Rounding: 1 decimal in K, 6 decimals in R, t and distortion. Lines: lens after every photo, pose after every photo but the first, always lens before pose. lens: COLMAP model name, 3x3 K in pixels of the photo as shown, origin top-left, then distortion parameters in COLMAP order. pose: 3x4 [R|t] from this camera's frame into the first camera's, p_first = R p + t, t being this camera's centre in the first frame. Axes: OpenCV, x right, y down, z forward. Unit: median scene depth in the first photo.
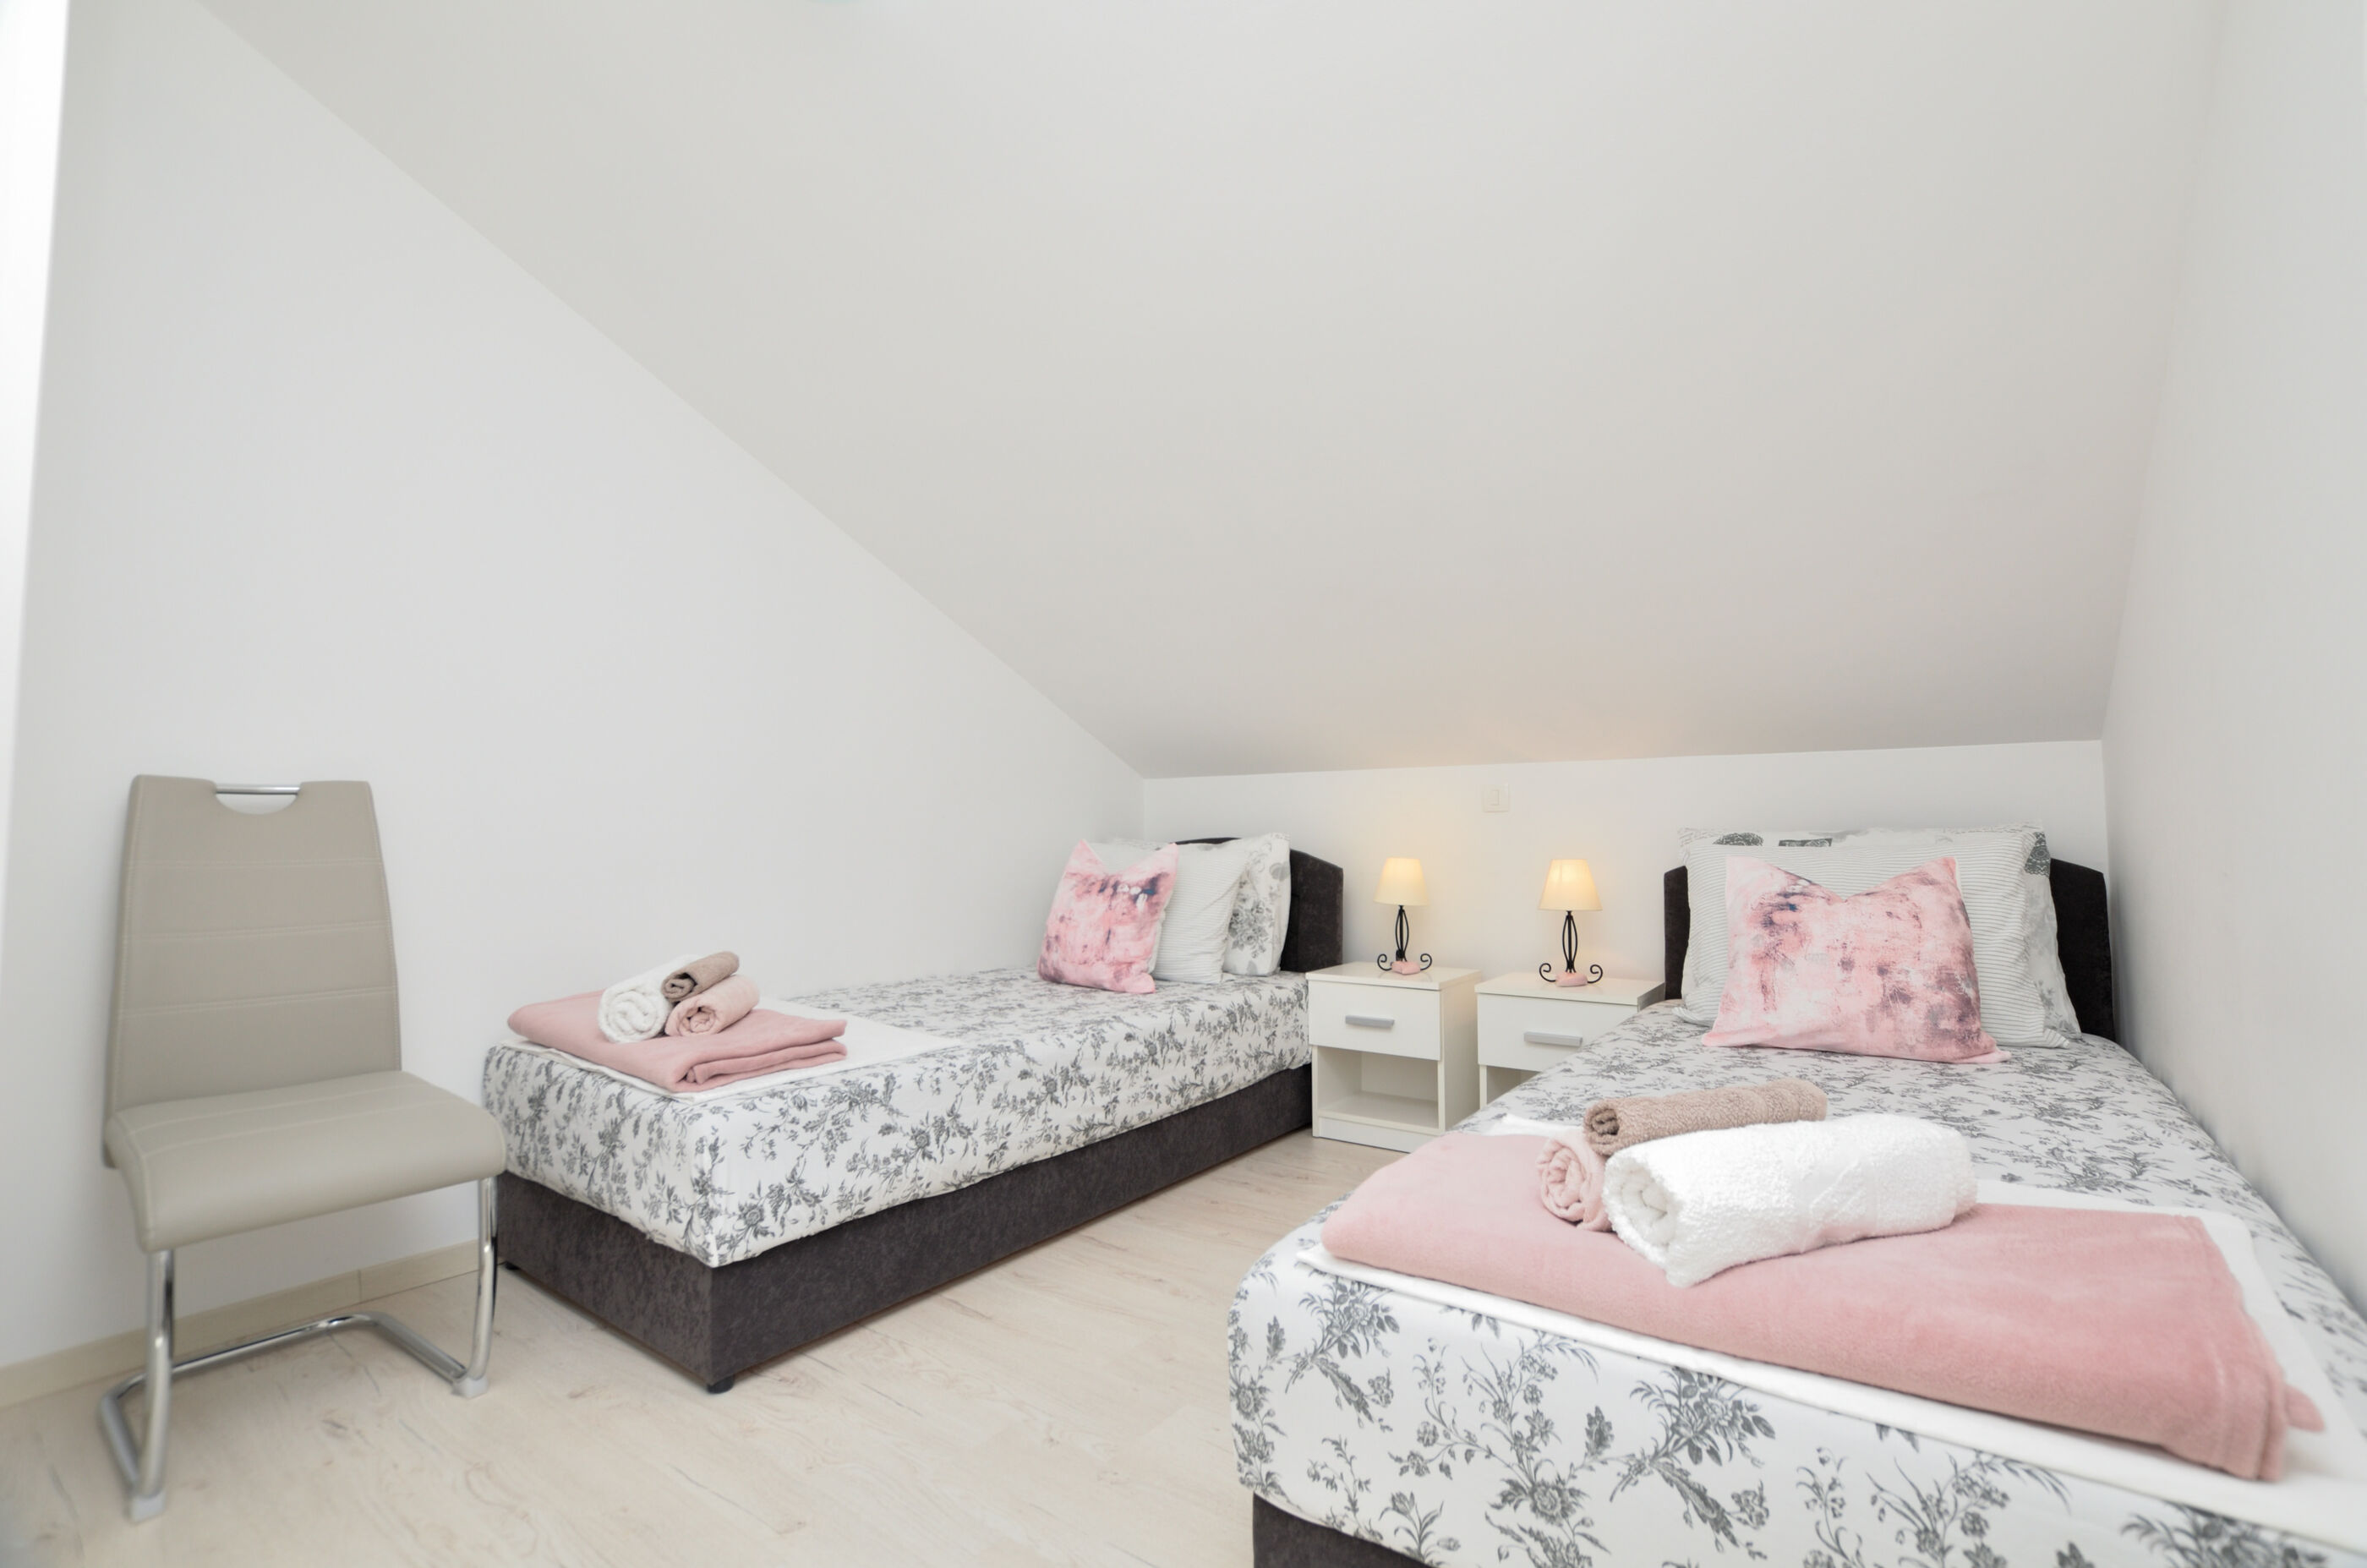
lens RADIAL K [[1047.7, 0, 1194.6], [0, 1047.7, 780.0], [0, 0, 1]] dist [-0.027425, 0.000184]
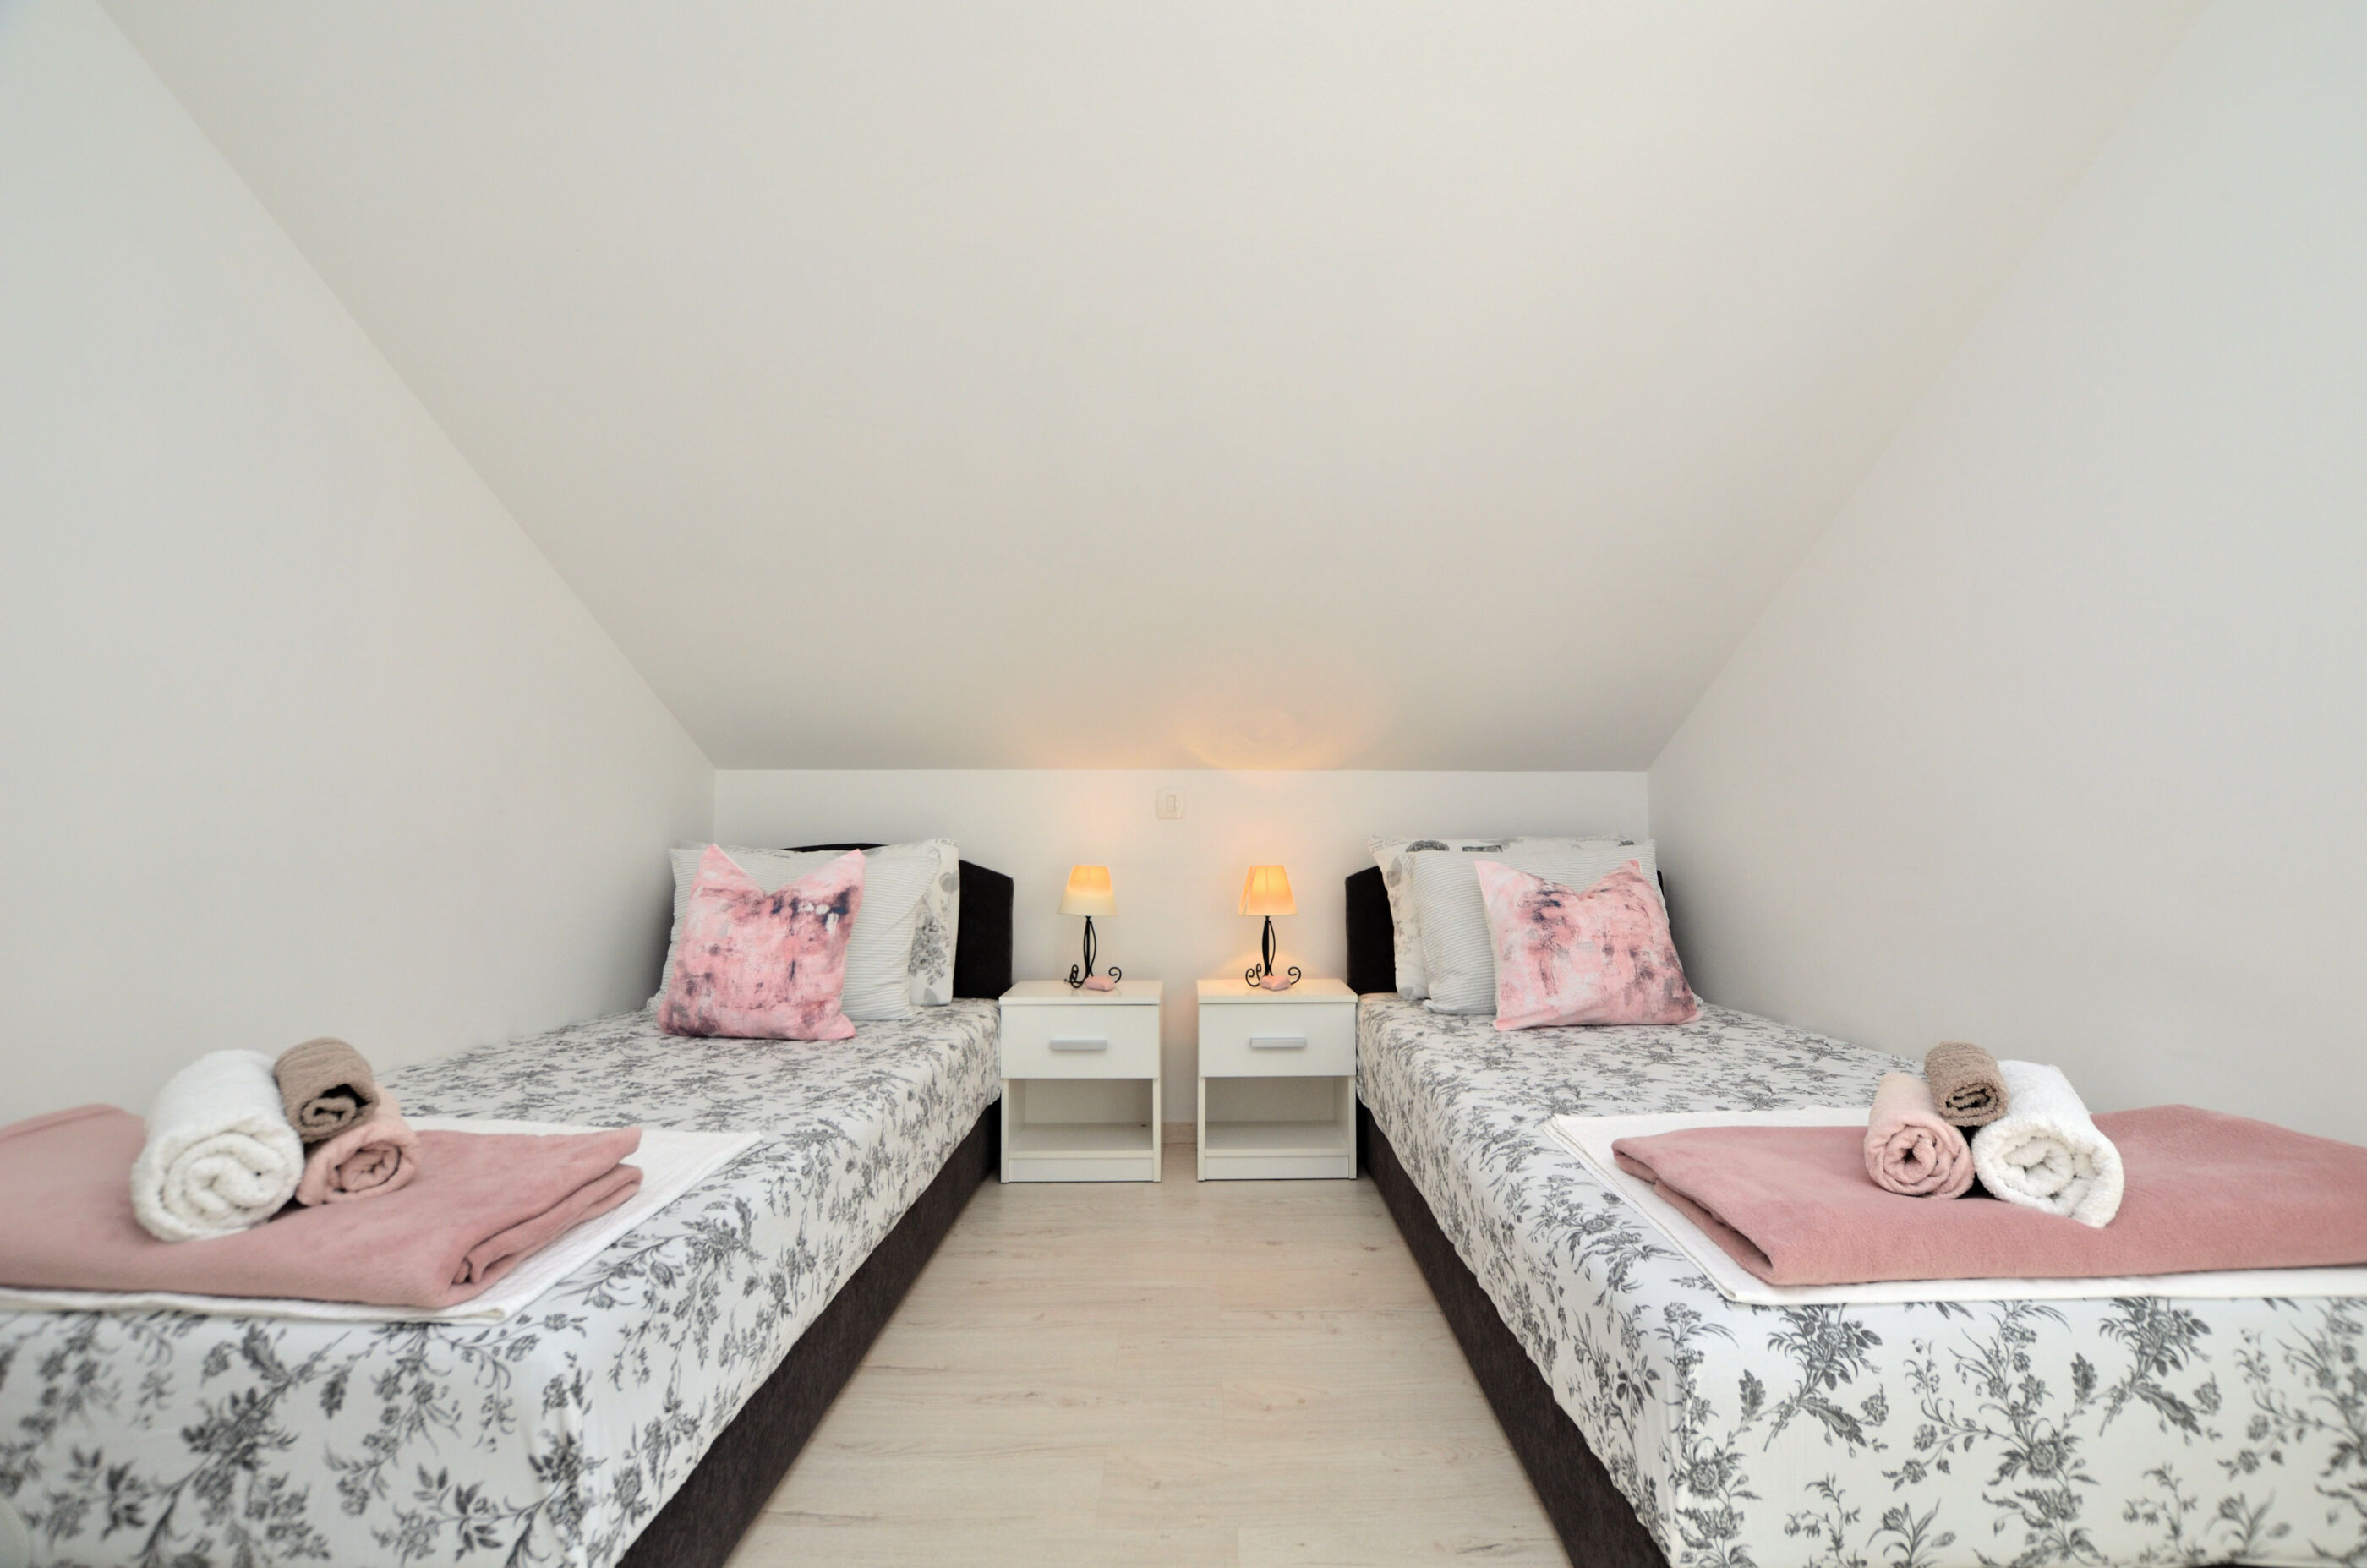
lens RADIAL K [[1052.6, 0, 1201.3], [0, 1052.6, 765.2], [0, 0, 1]] dist [-0.046571, 0.011444]
pose [[0.802992, 0.046713, 0.594156, -0.479340], [-0.034248, 0.998893, -0.032248, 0.020363], [-0.595004, 0.005546, 0.803703, 0.314874]]
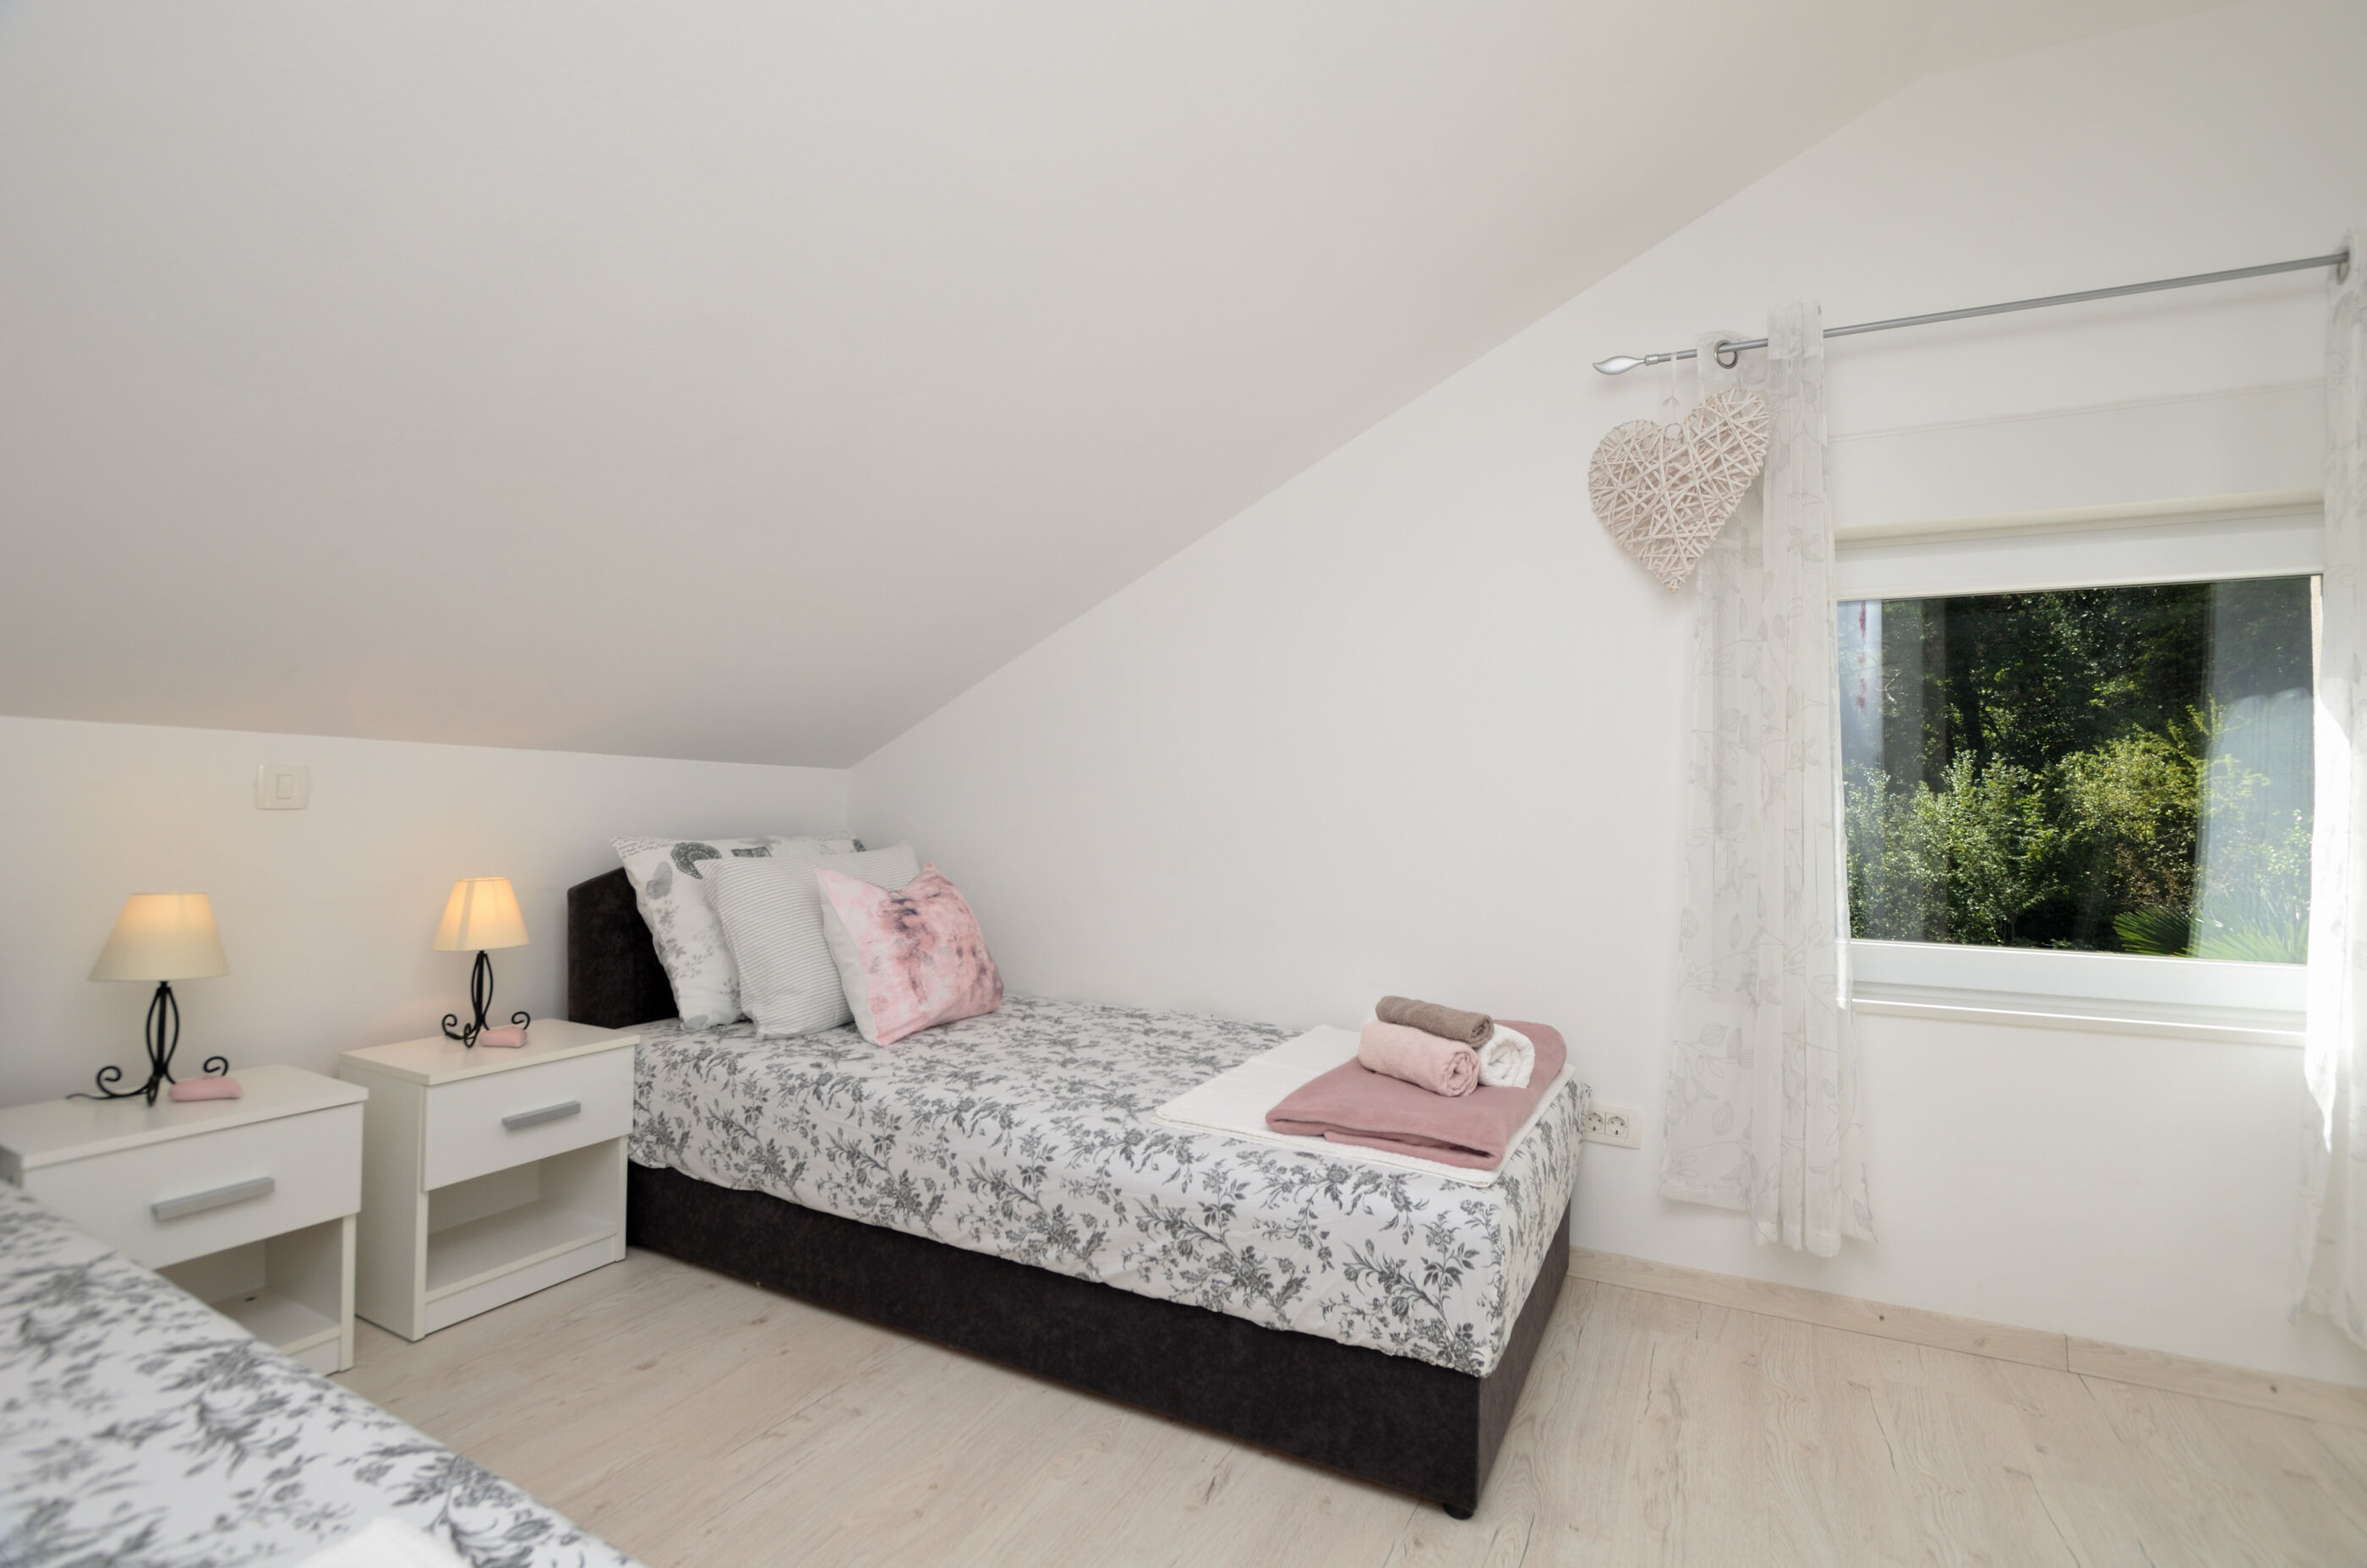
lens RADIAL K [[1047.7, 0, 1194.6], [0, 1047.7, 780.0], [0, 0, 1]] dist [-0.027425, 0.000184]
pose [[-0.164276, 0.031392, 0.985915, -0.704844], [-0.067782, 0.996772, -0.043032, 0.002460], [-0.984083, -0.073896, -0.161618, 0.952009]]
